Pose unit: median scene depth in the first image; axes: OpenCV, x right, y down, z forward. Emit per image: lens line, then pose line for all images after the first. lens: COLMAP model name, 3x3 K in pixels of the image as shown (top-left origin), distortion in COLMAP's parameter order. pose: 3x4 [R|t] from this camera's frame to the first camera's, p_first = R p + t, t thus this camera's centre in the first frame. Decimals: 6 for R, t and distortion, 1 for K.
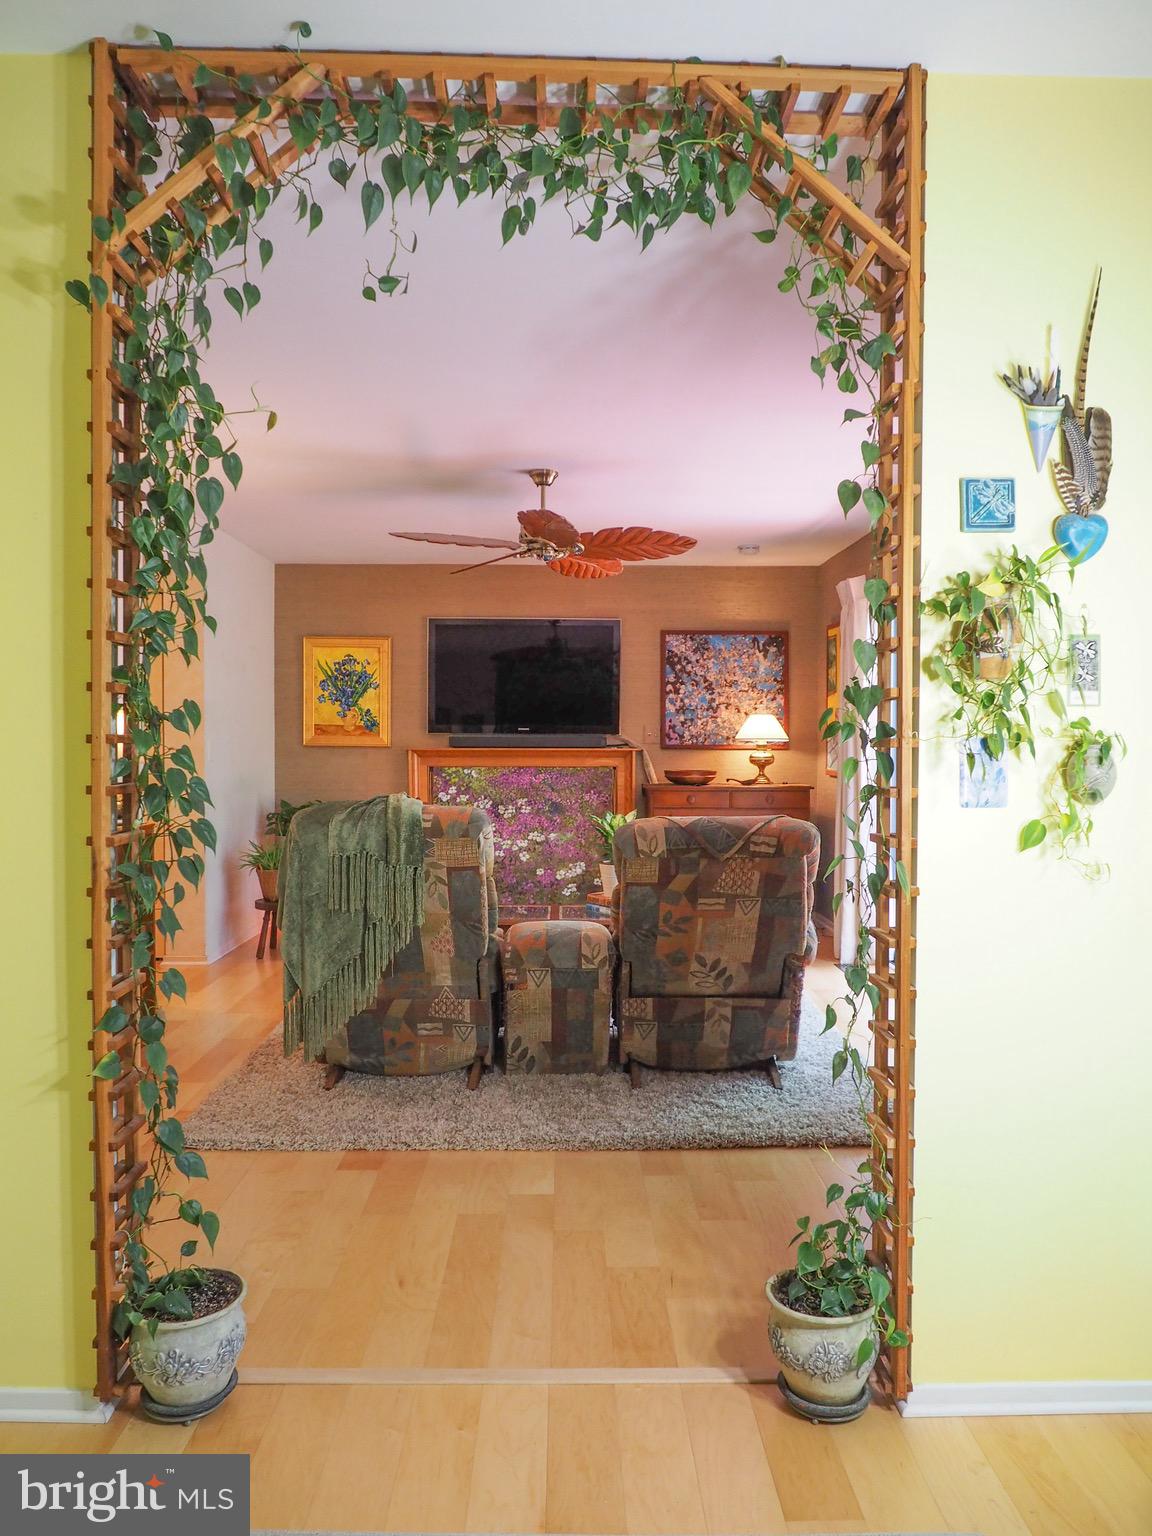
lens RADIAL K [[1174.9, 0, 594.1], [0, 1174.9, 802.0], [0, 0, 1]] dist [-0.024643, 0.004663]
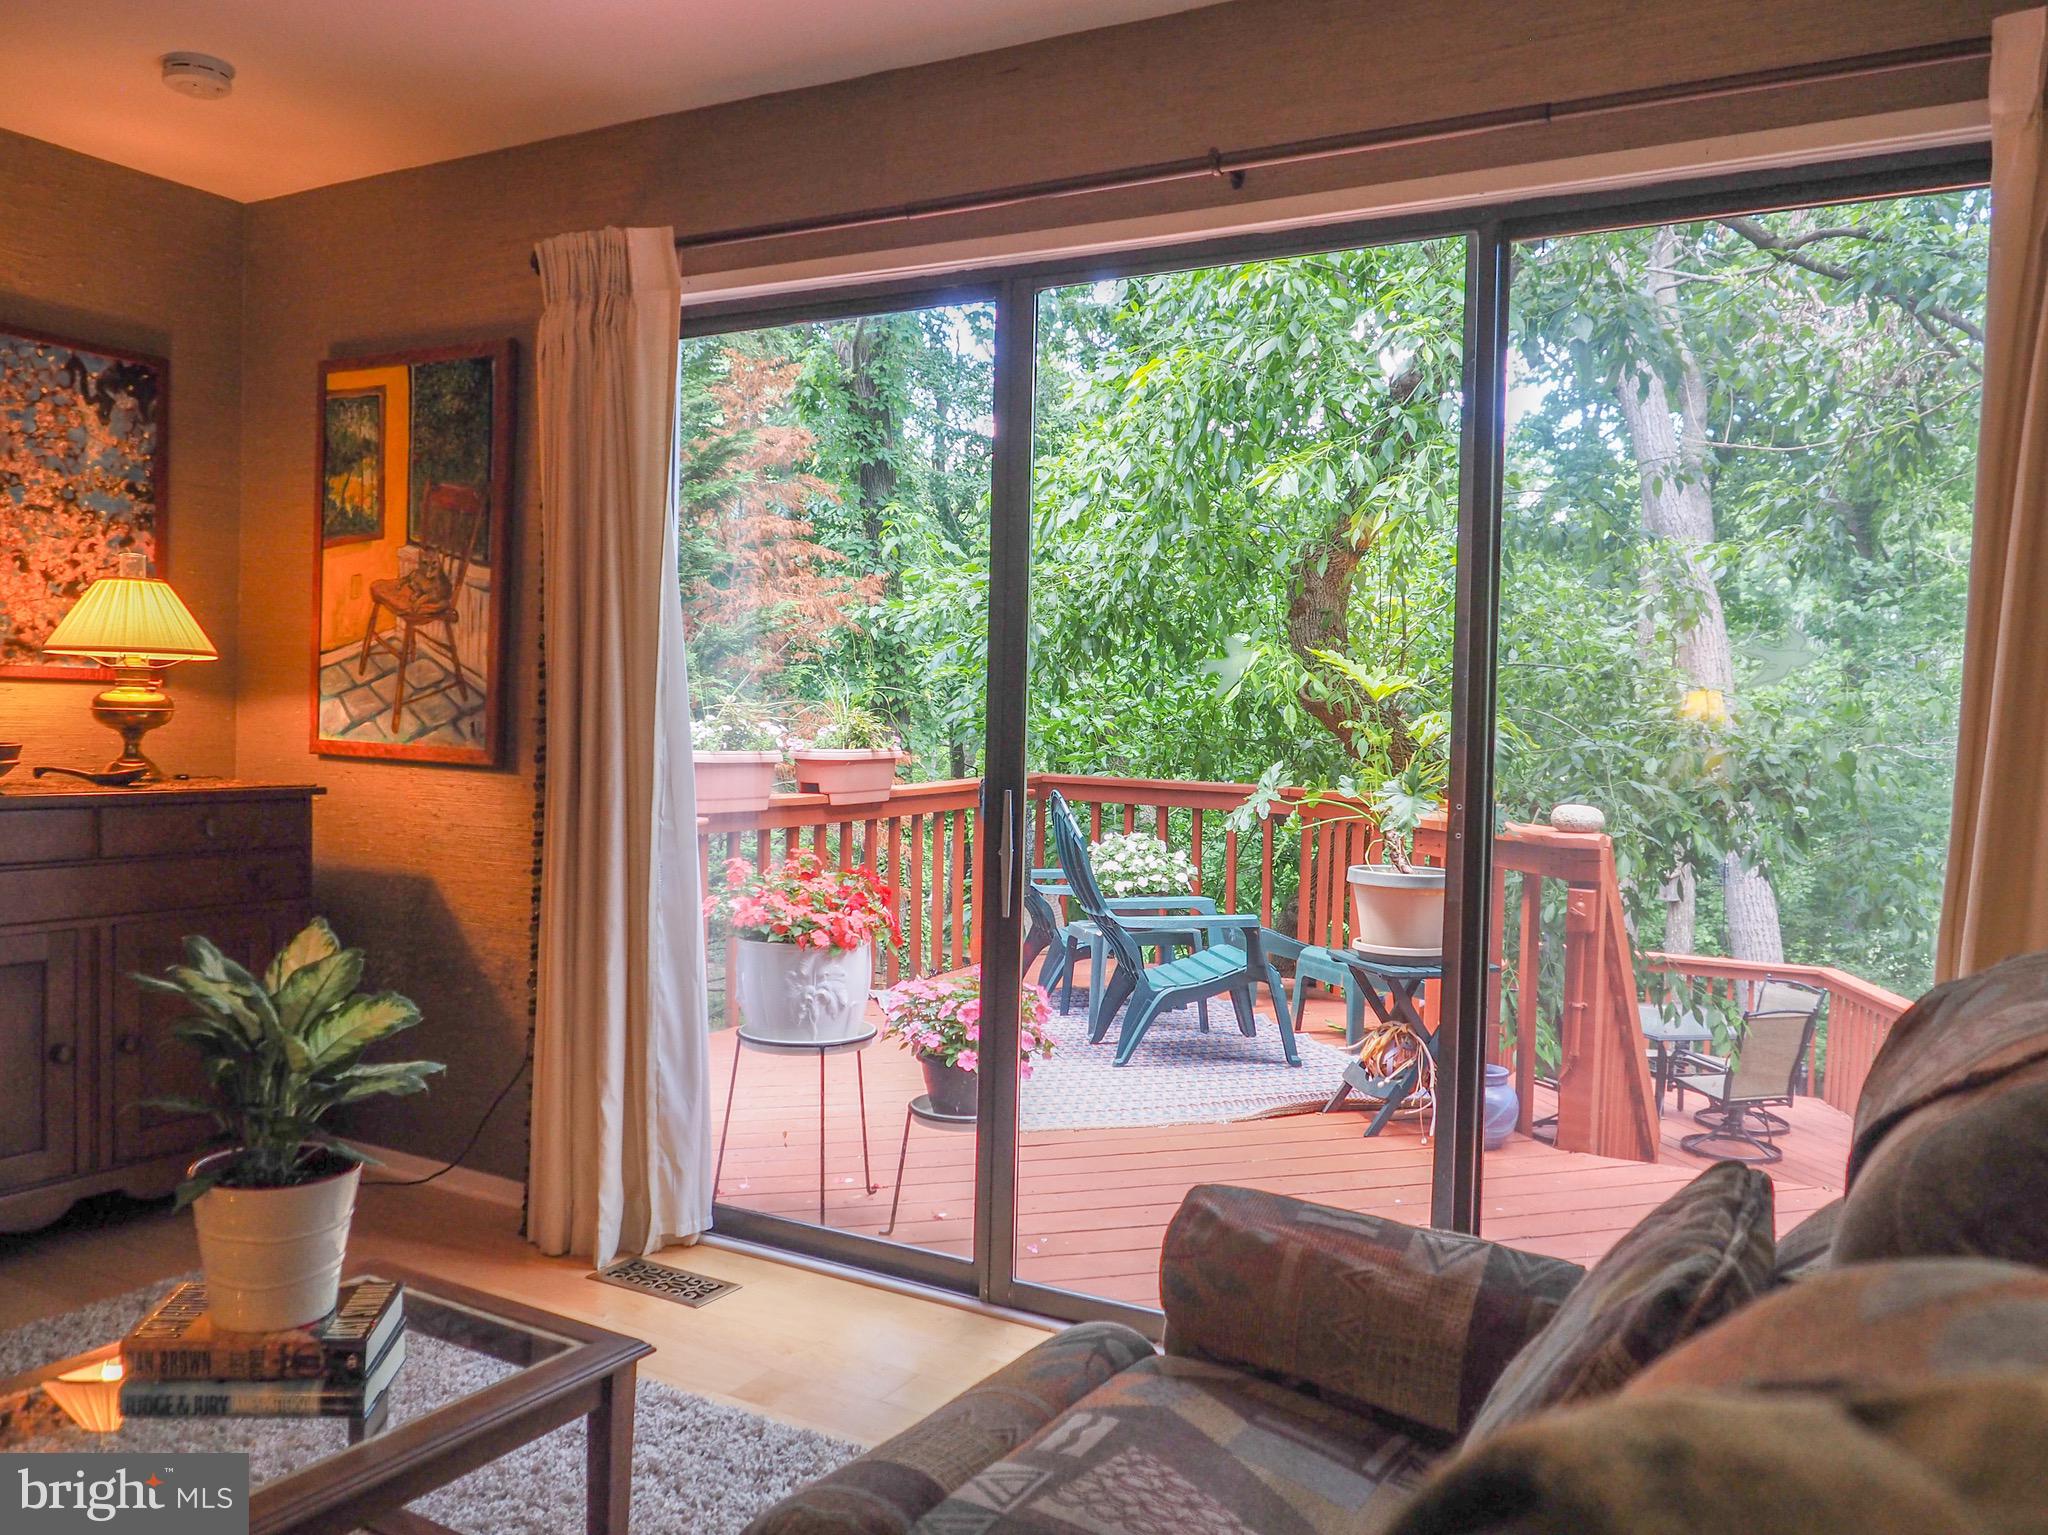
lens RADIAL K [[1566.6, 0, 1032.6], [0, 1566.6, 763.3], [0, 0, 1]] dist [-0.024643, 0.004663]
pose [[0.518305, -0.008381, 0.855155, -0.185342], [0.020096, 0.999795, -0.002381, -0.024149], [-0.854960, 0.018419, 0.518367, 0.901583]]
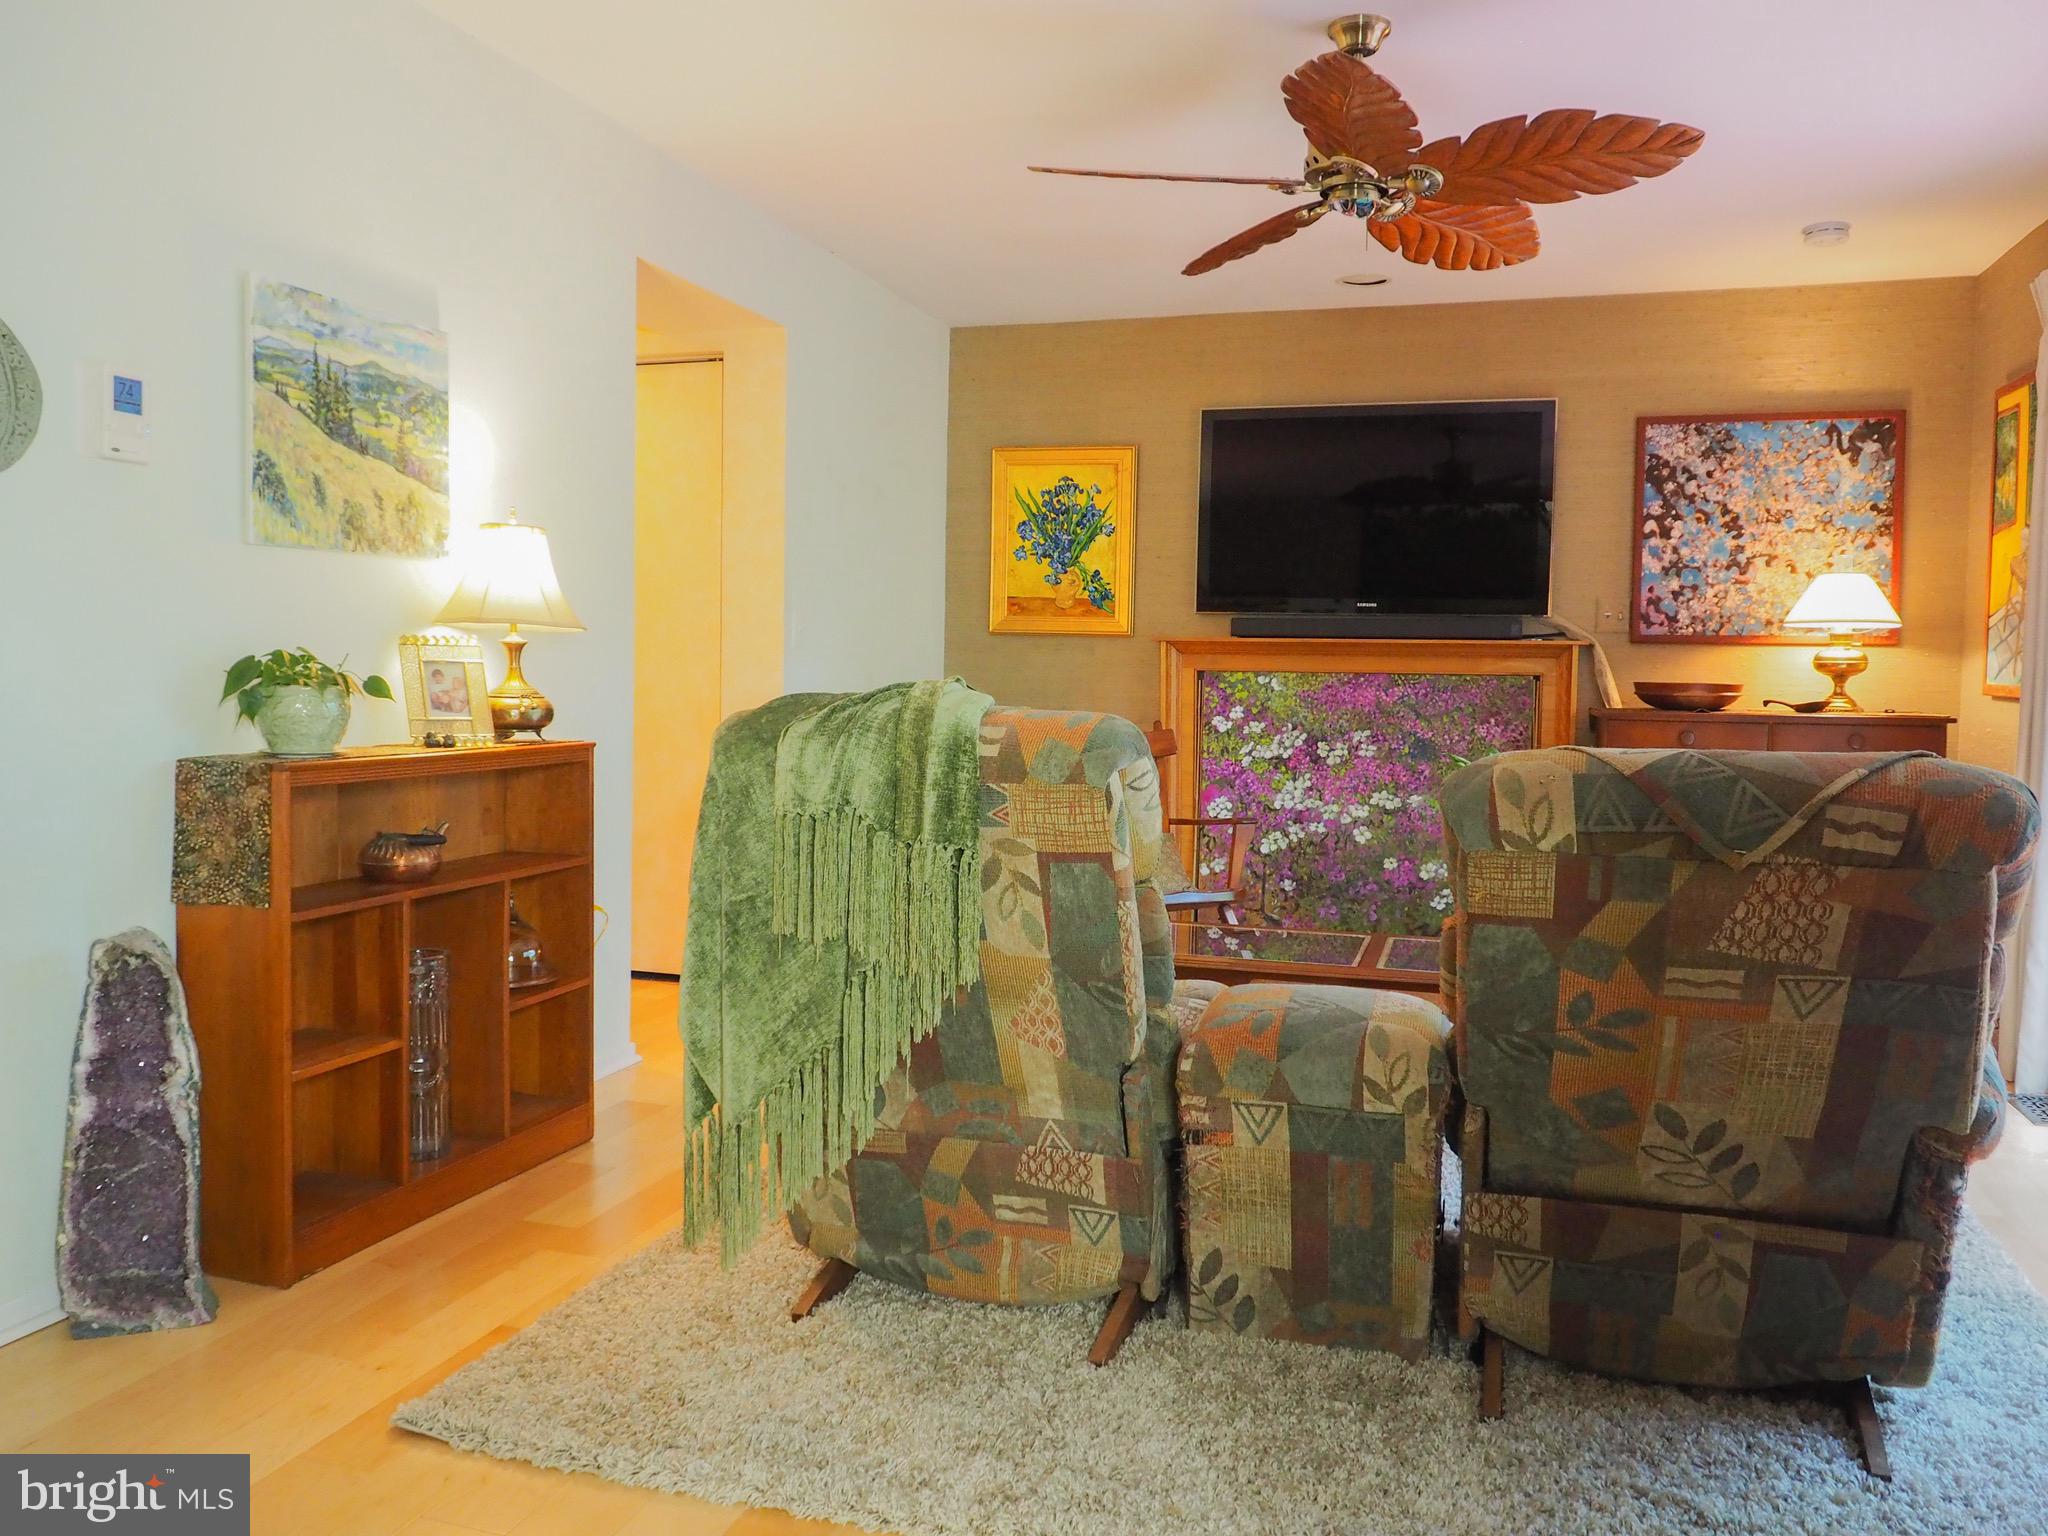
lens RADIAL K [[1566.6, 0, 1032.6], [0, 1566.6, 763.8], [0, 0, 1]] dist [-0.024643, 0.004663]
pose [[0.946451, 0.030155, -0.321435, 0.051460], [-0.028408, 0.999545, 0.010125, 0.016698], [0.321594, -0.000451, 0.946878, 0.430249]]
